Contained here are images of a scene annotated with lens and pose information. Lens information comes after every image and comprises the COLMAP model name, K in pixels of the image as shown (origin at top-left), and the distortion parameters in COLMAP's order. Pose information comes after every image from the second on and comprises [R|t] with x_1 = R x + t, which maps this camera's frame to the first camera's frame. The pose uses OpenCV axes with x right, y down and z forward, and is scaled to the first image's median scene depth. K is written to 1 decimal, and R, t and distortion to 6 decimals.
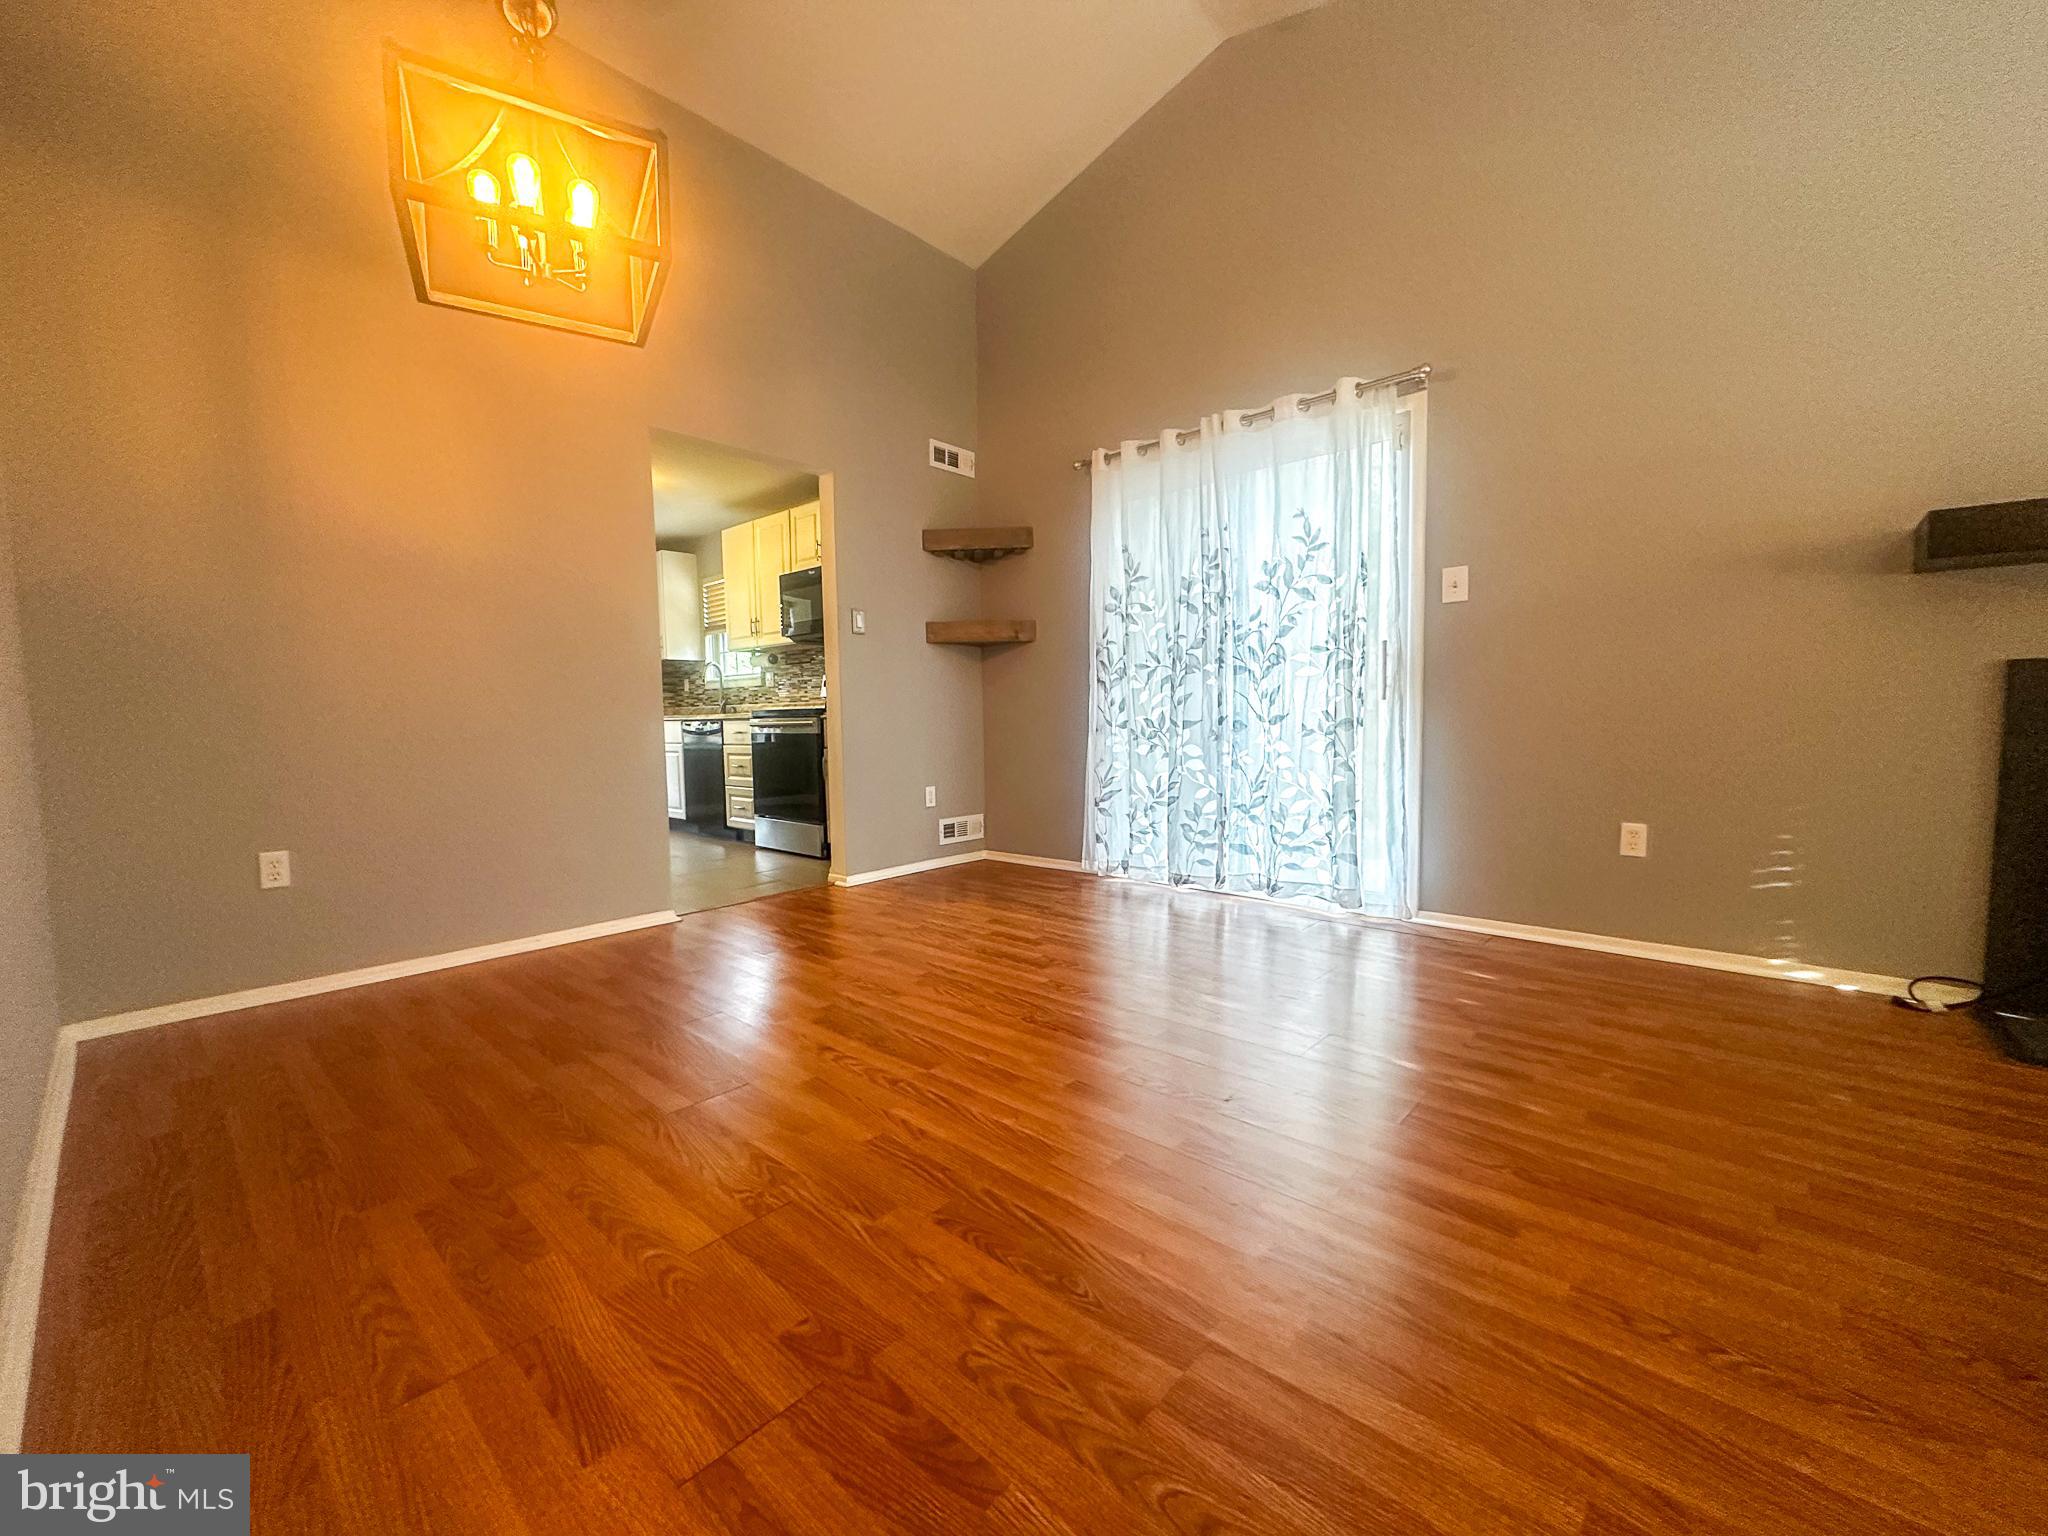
lens RADIAL K [[831.8, 0, 1038.7], [0, 831.8, 766.1], [0, 0, 1]] dist [-0.012325, -0.000493]
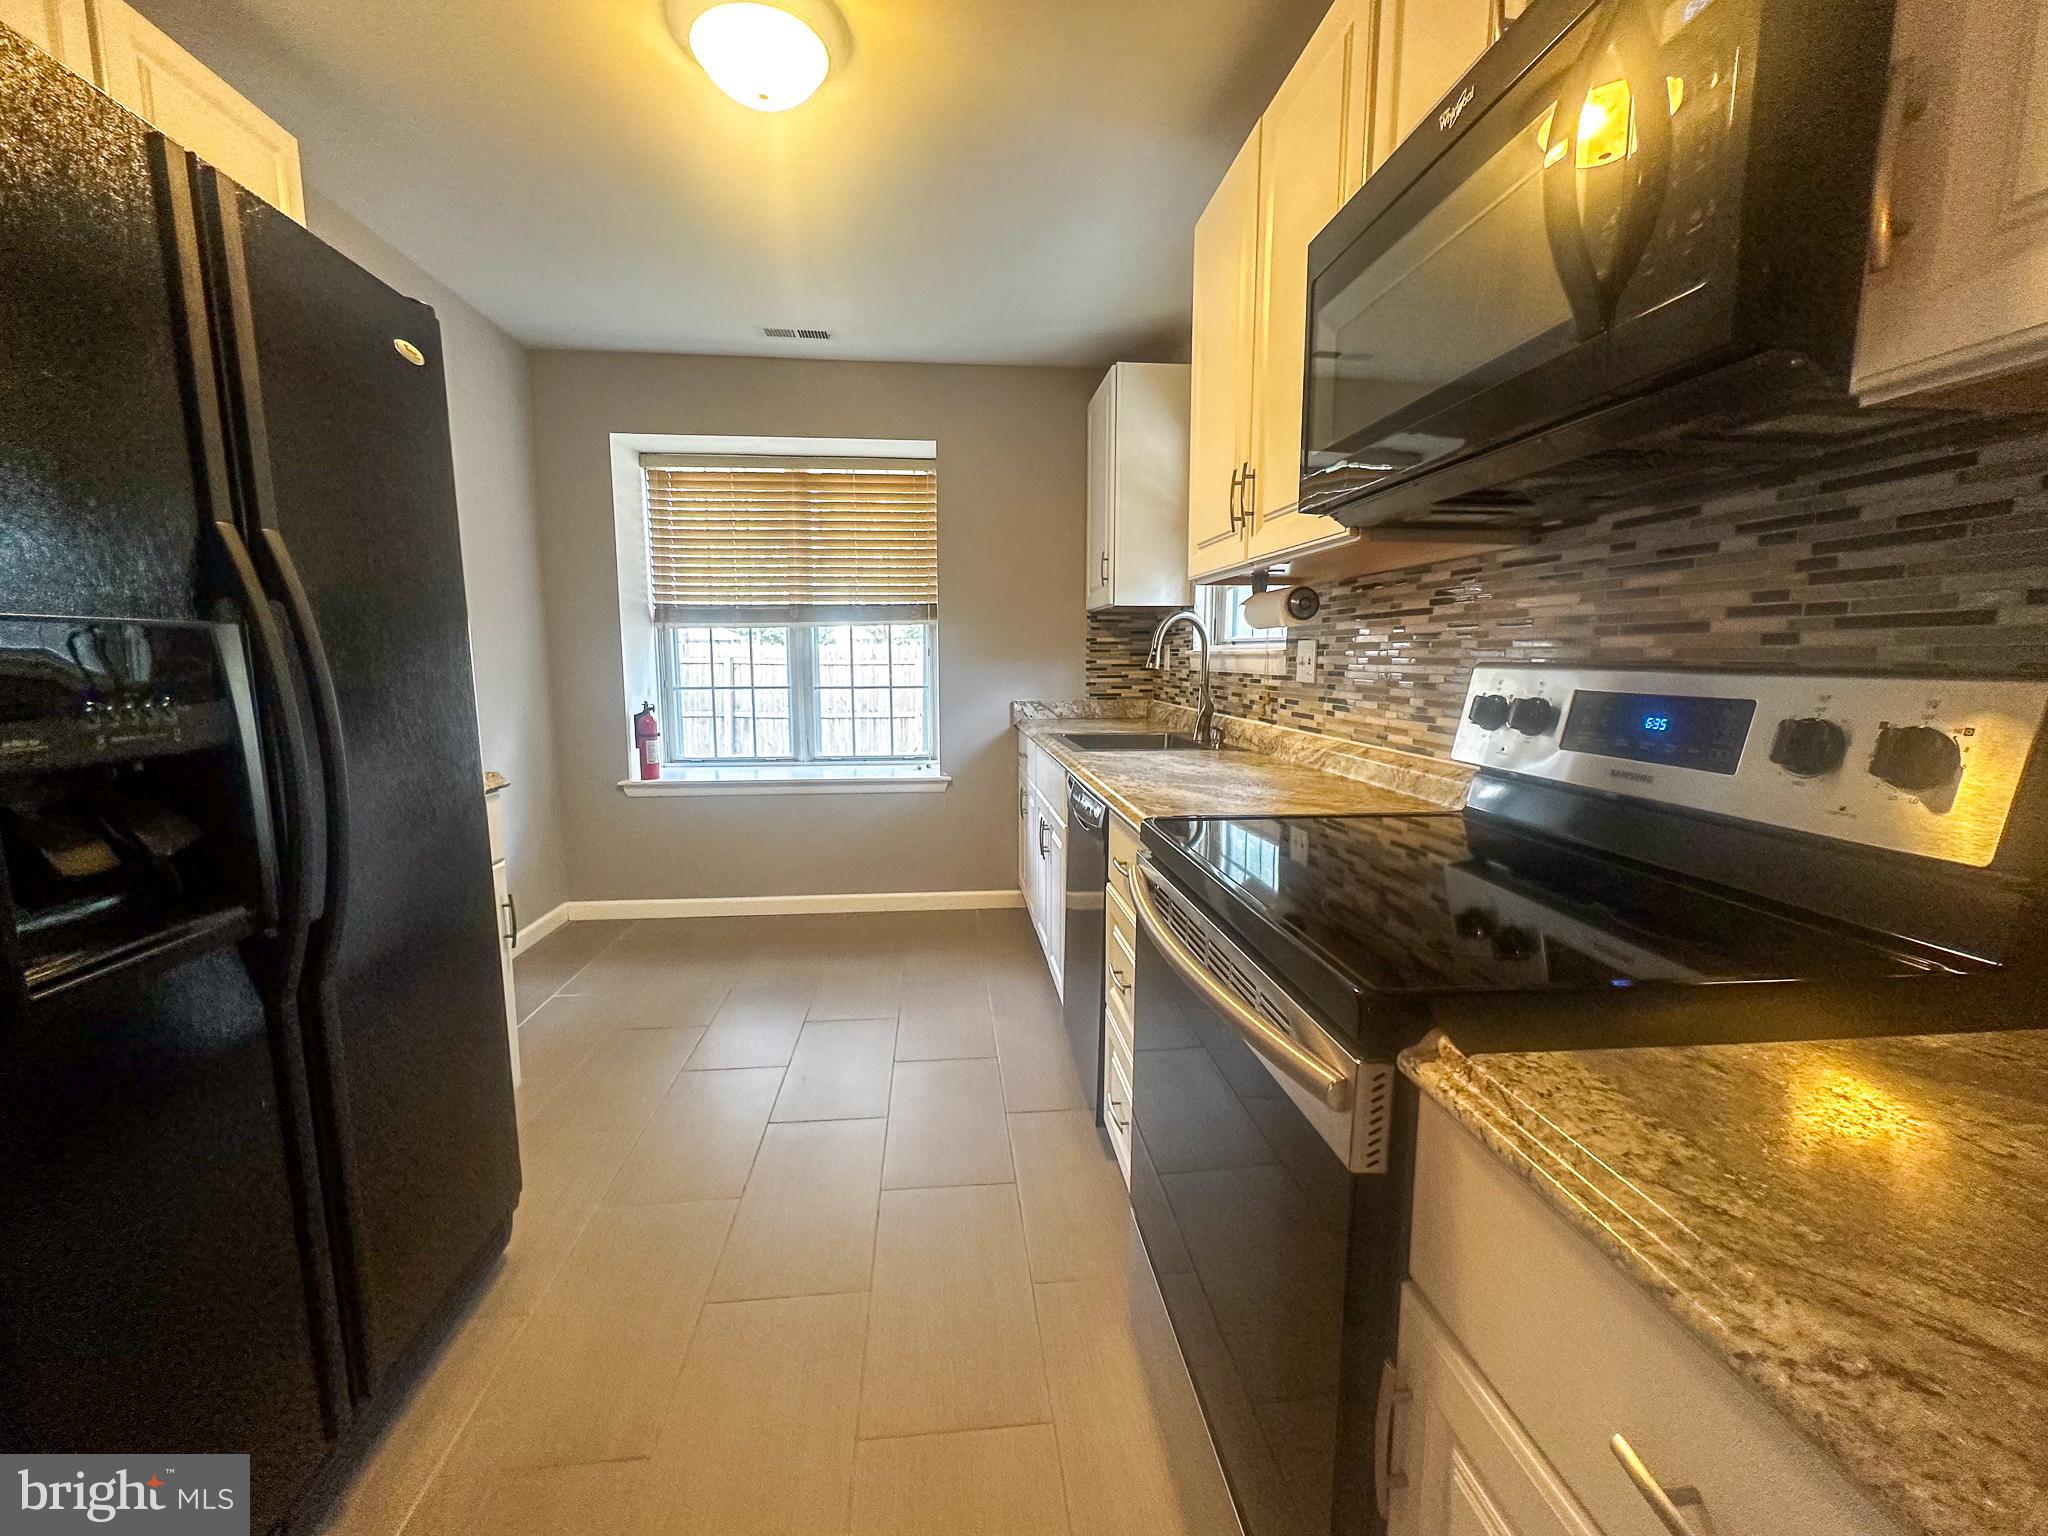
lens RADIAL K [[831.8, 0, 1020.6], [0, 831.8, 778.6], [0, 0, 1]] dist [-0.012325, -0.000493]
pose [[0.724586, 0.121538, -0.678383, -0.186681], [-0.059610, 0.991691, 0.114000, -0.097858], [0.686602, -0.042164, 0.725810, 0.734093]]
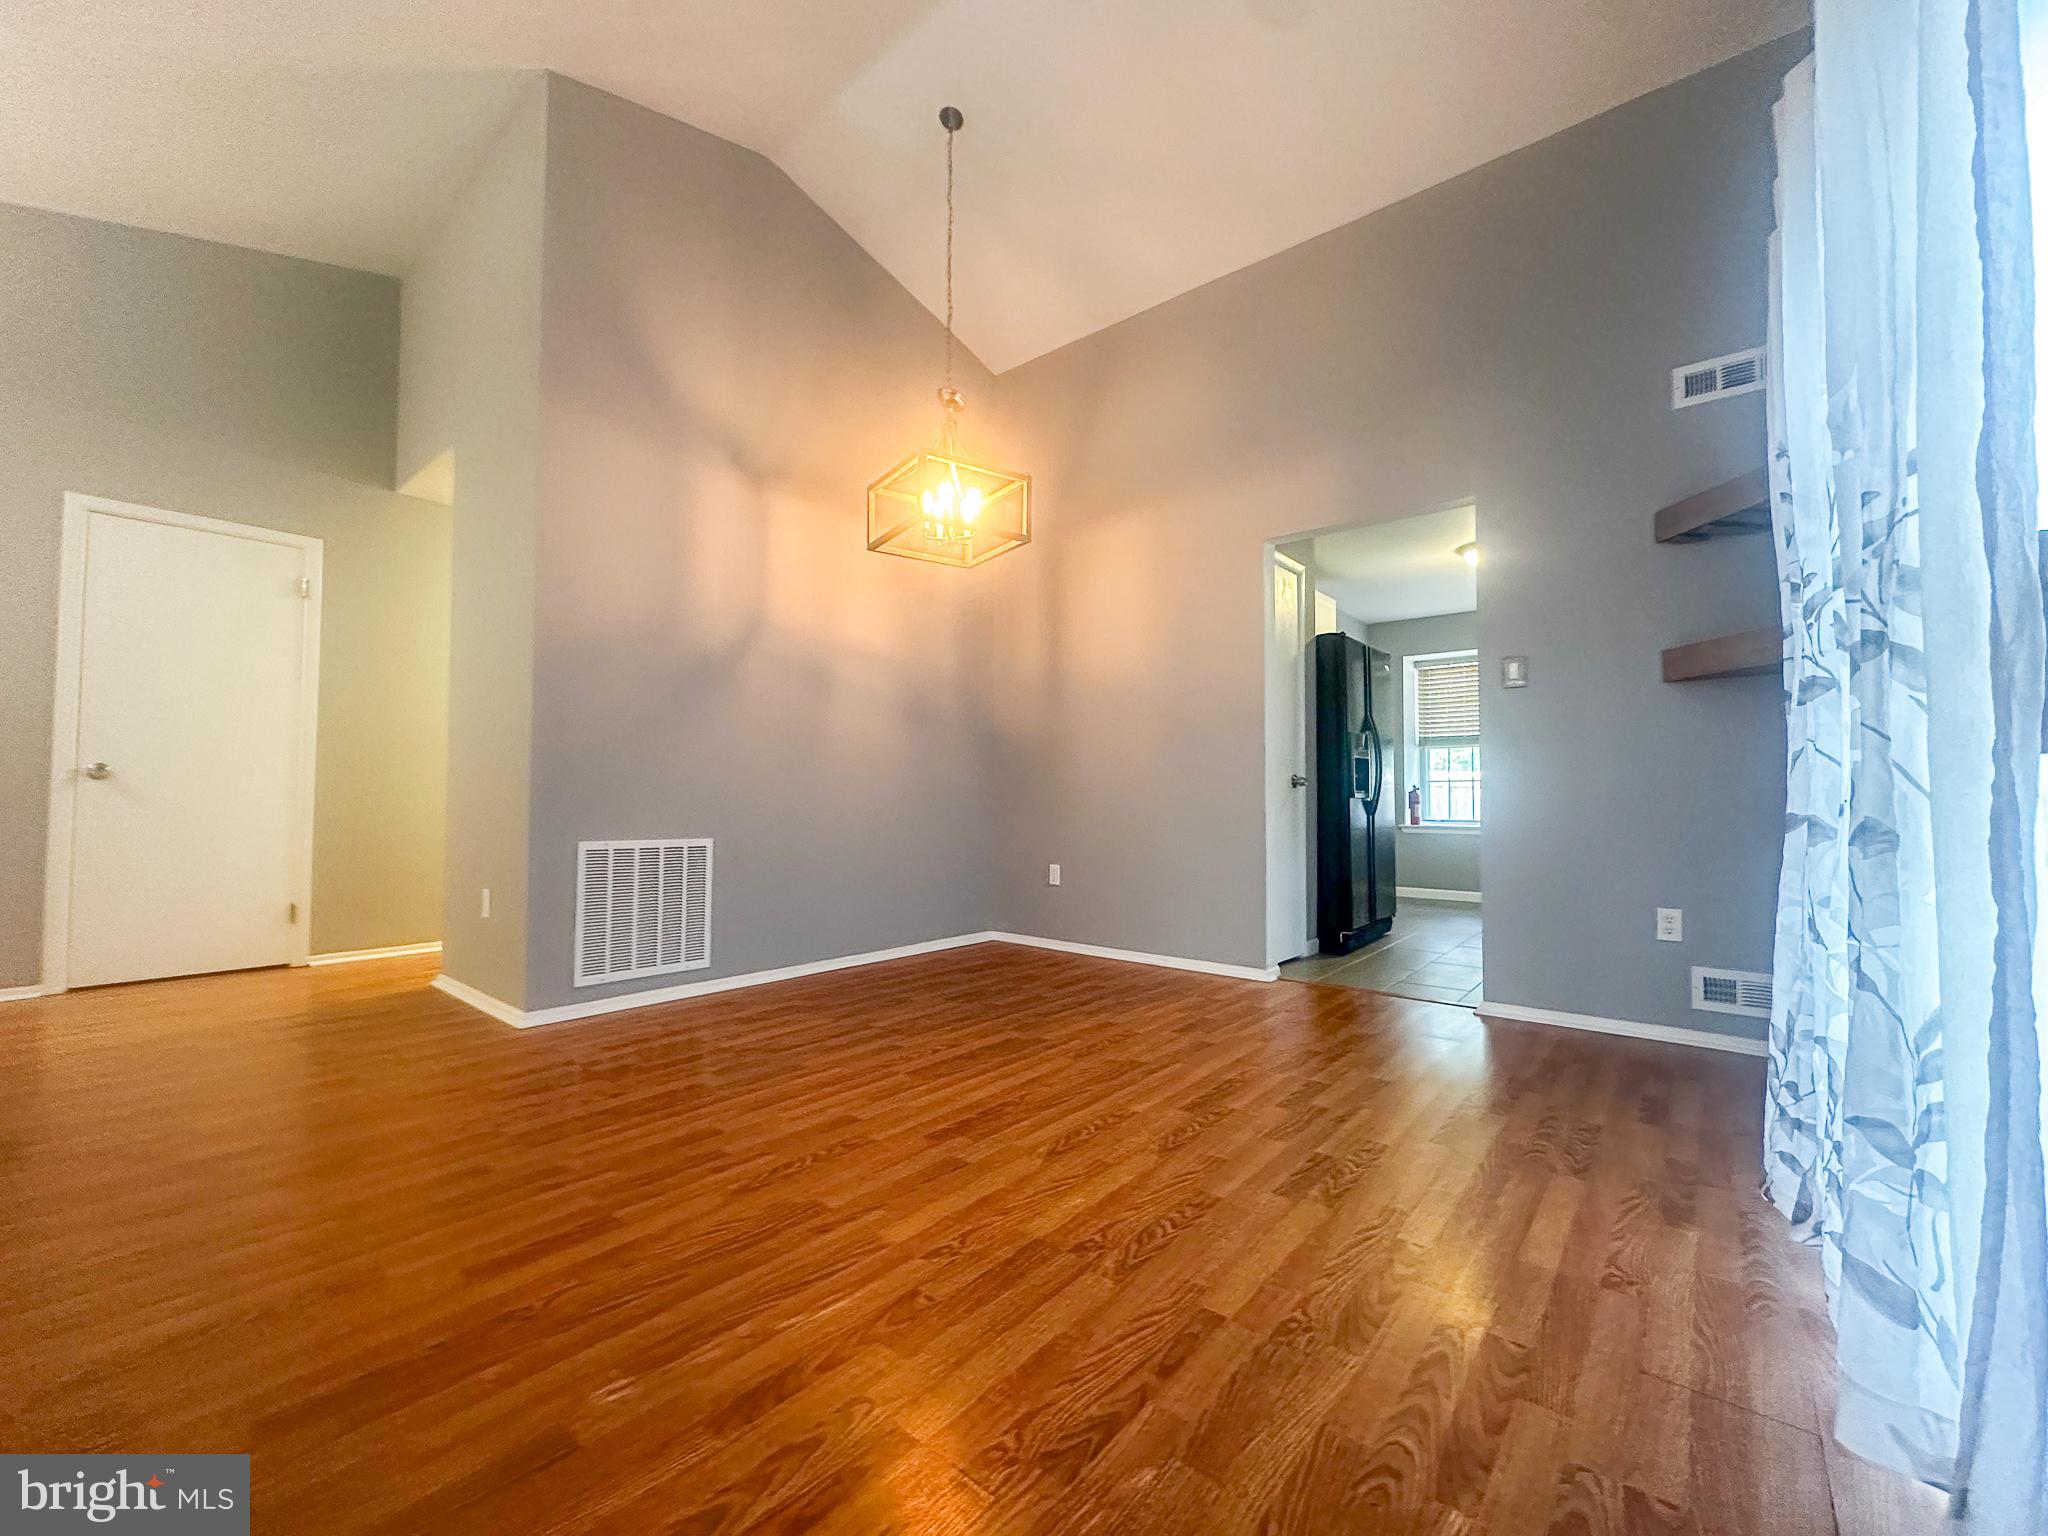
lens RADIAL K [[831.8, 0, 1005.7], [0, 831.8, 770.8], [0, 0, 1]] dist [-0.012325, -0.000493]
pose [[0.006114, -0.015179, -0.999866, 0.392495], [-0.069960, 0.997428, -0.015570, -0.027843], [0.997531, 0.070046, 0.005036, 0.389791]]
